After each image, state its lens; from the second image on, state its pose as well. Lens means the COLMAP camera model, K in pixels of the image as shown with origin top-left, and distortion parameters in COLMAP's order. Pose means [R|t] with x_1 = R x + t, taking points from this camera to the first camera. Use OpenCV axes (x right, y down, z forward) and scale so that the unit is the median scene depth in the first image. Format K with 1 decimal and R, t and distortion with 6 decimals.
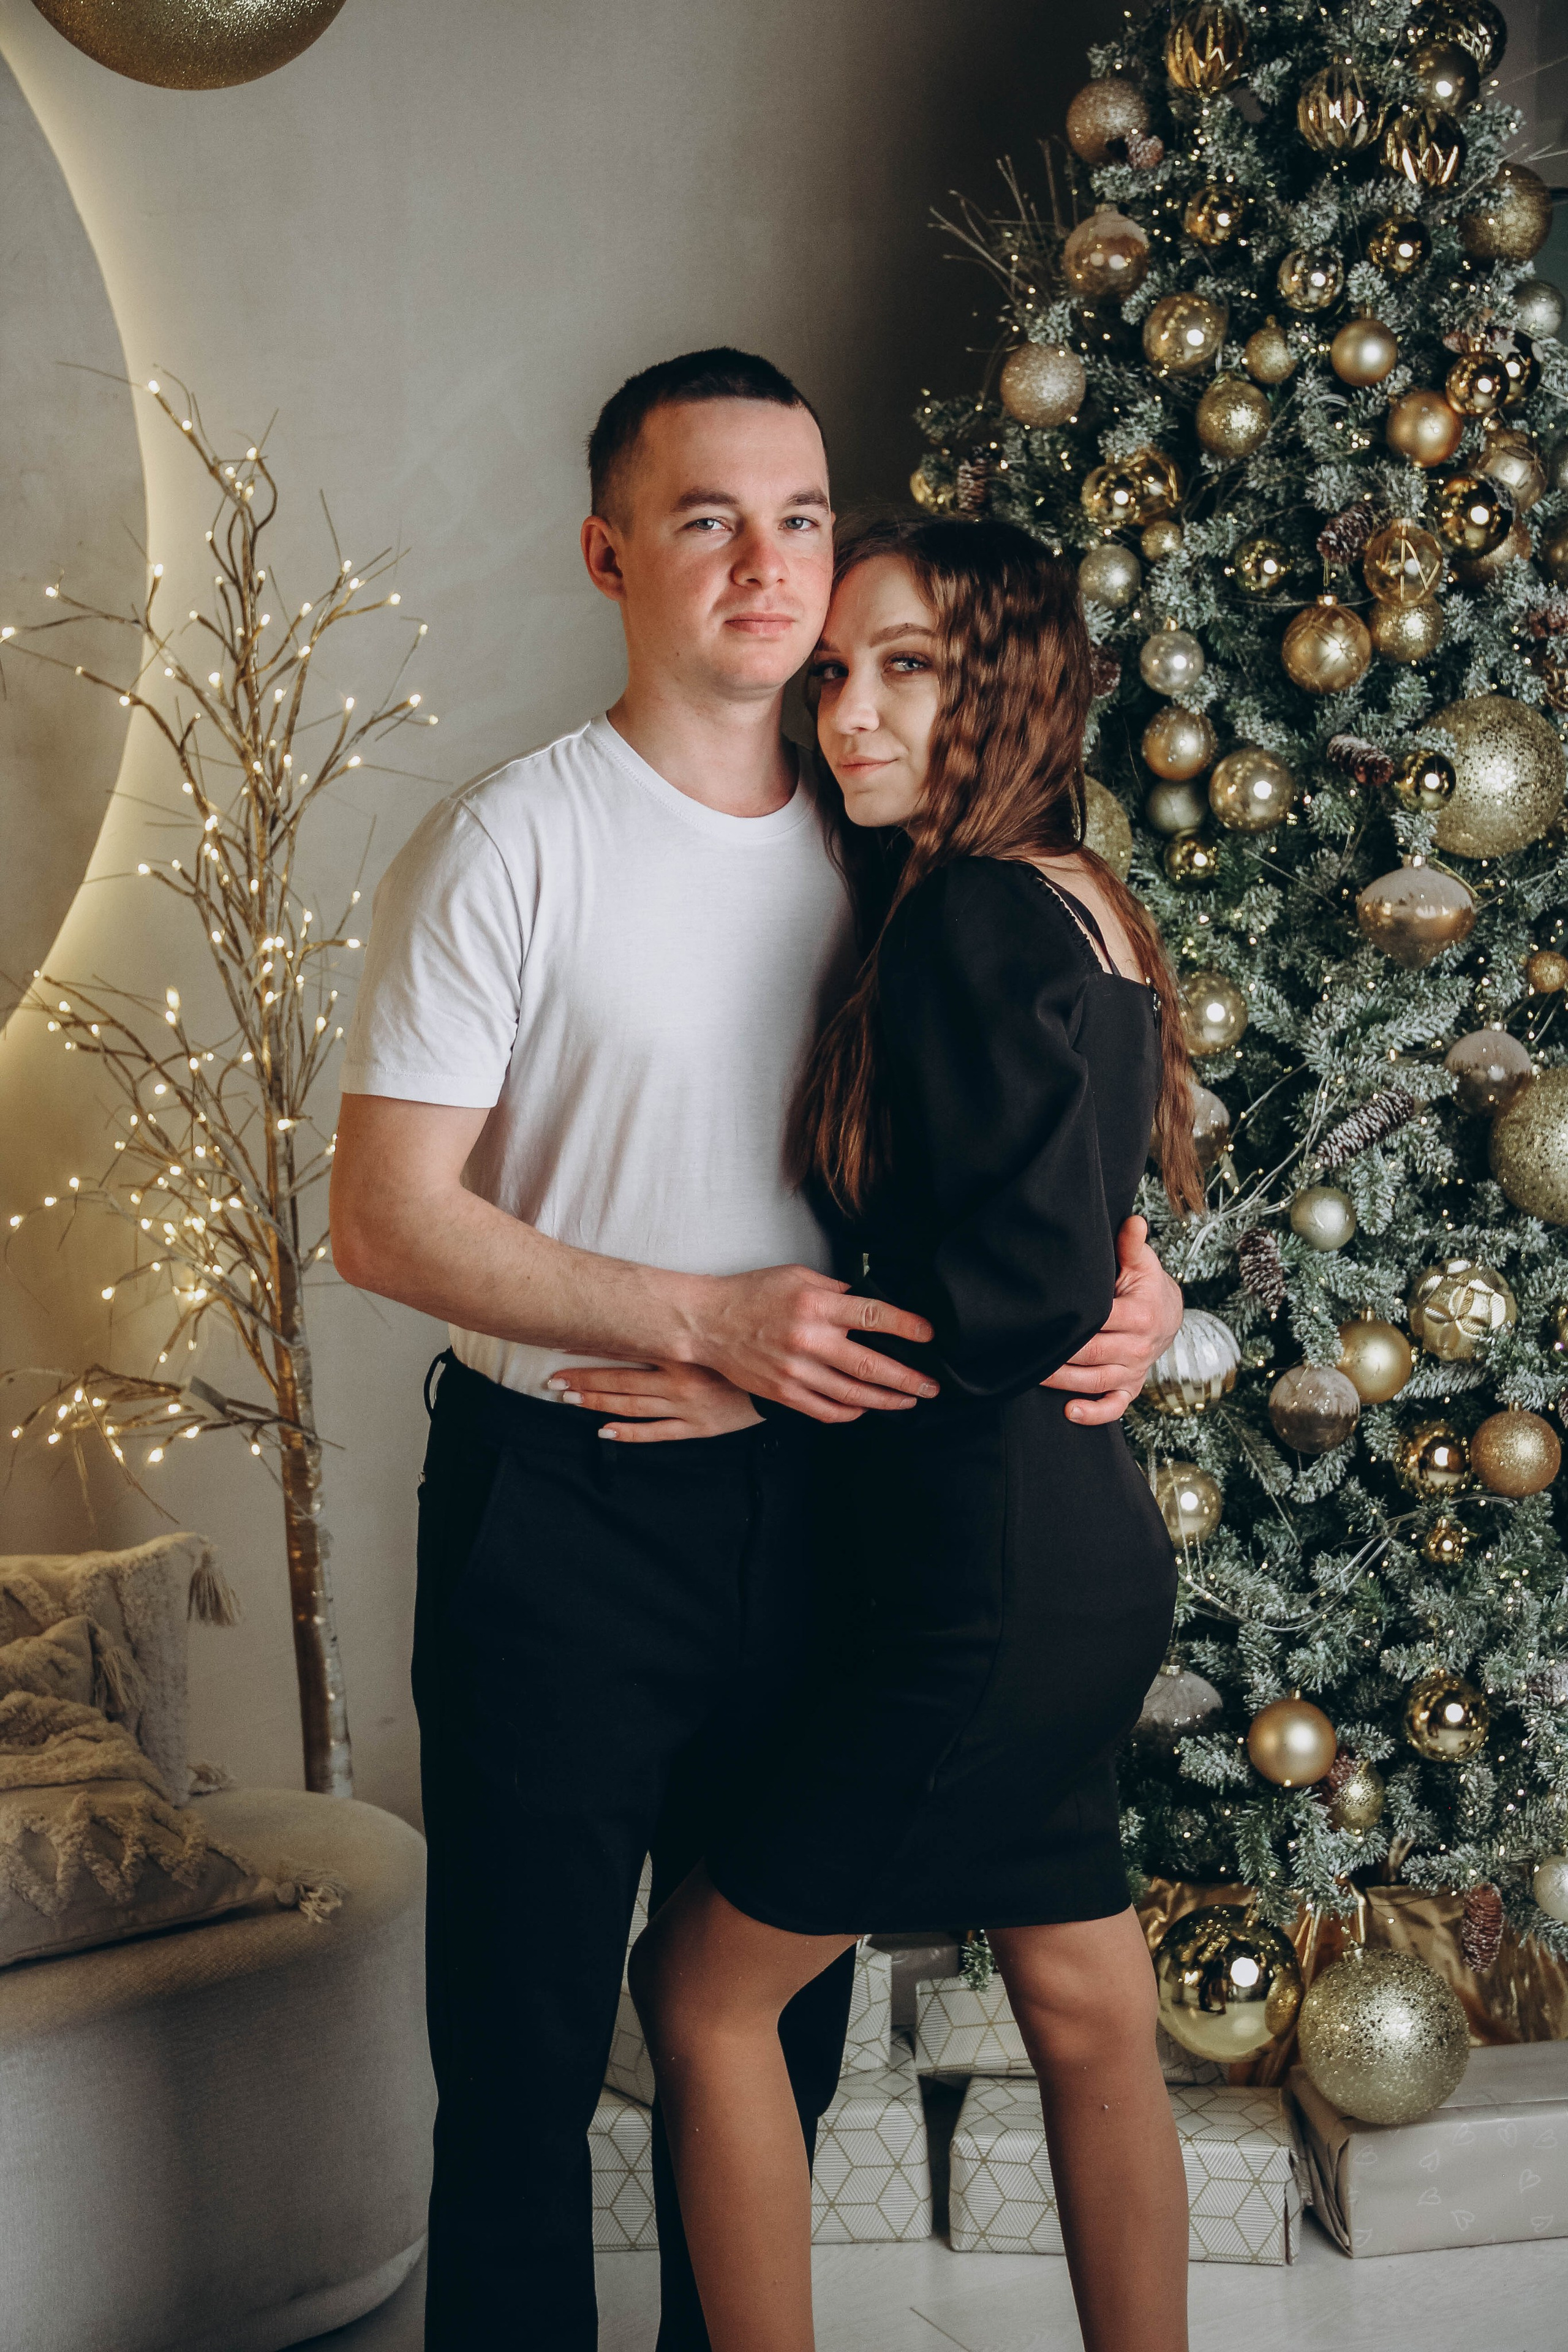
lens RADIAL K [[4038.6, 0, 786.9], [0, 4038.6, 1264.4], [0, 0, 1]] dist [0.126219, -0.002006]
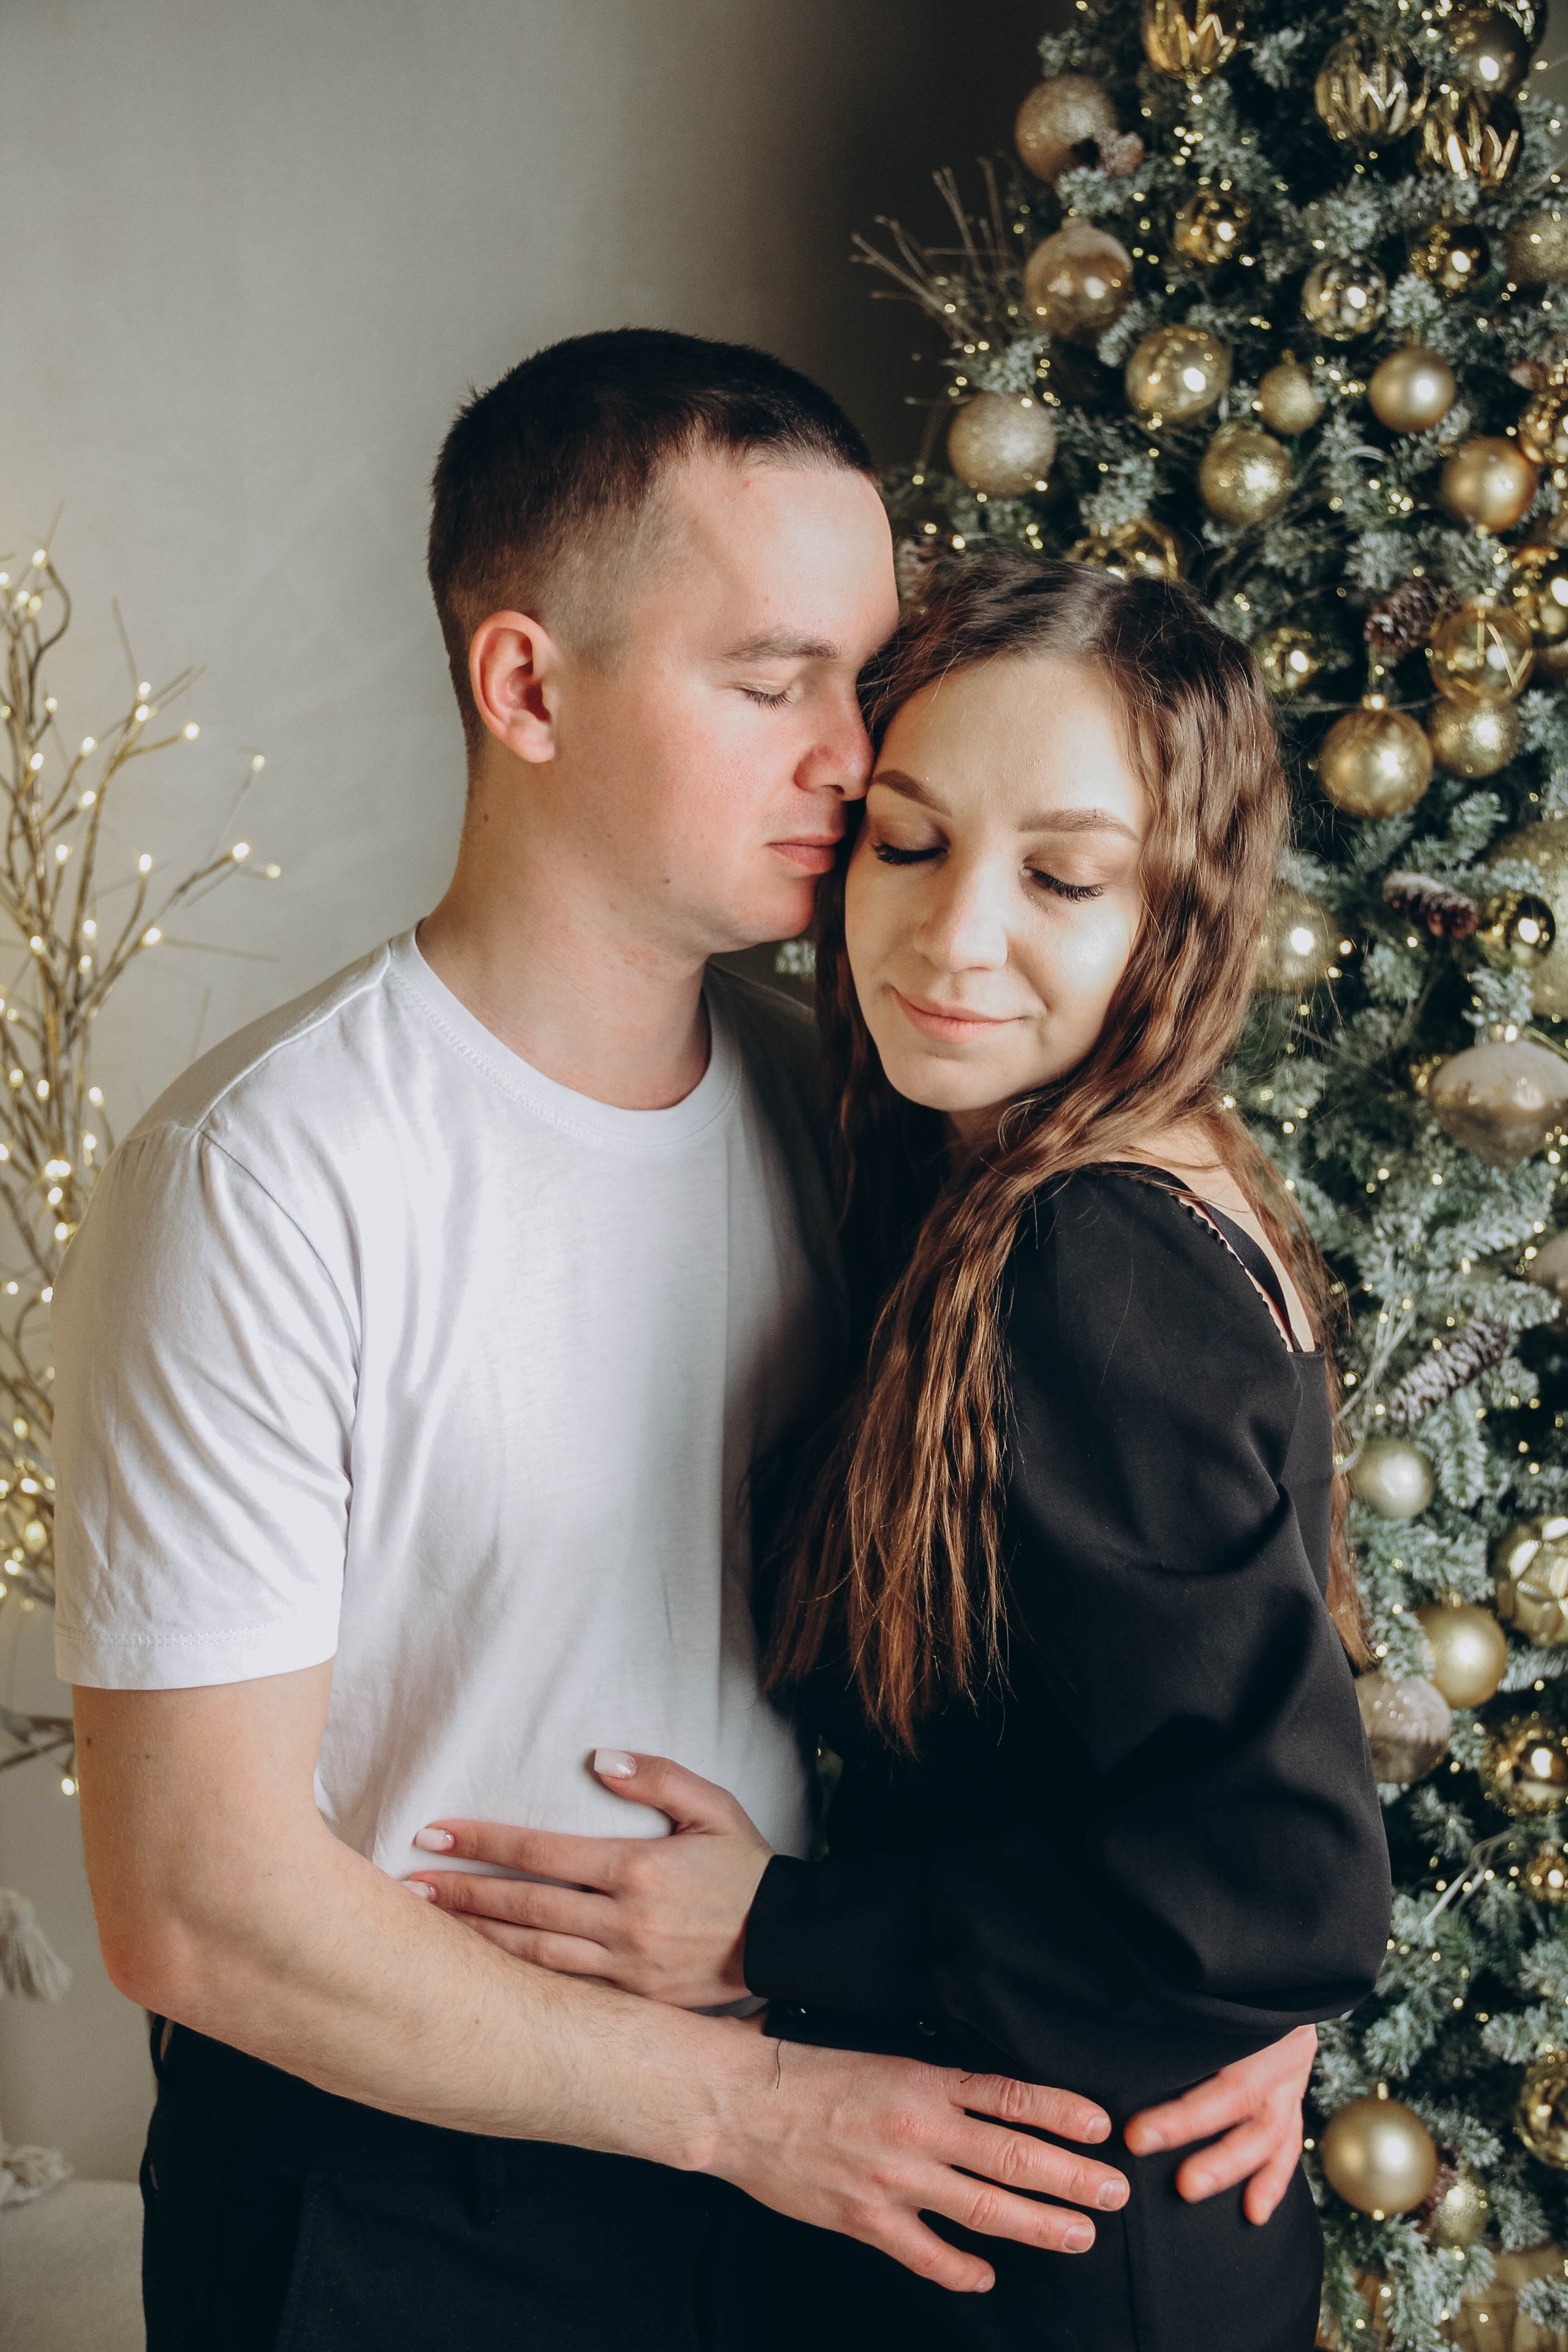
lens RADIAL K [[2722.3, 0, 784.0], [0, 2722.3, 1176.0], [0, 0, 1]] dist [-0.000371, 0.067572]
pose [[0.999239, -0.030659, 0.024129, 0.002223], [0.030362, 0.999460, 0.012591, -0.080714], [-0.024502, -0.011849, 0.999630, 0.467162]]
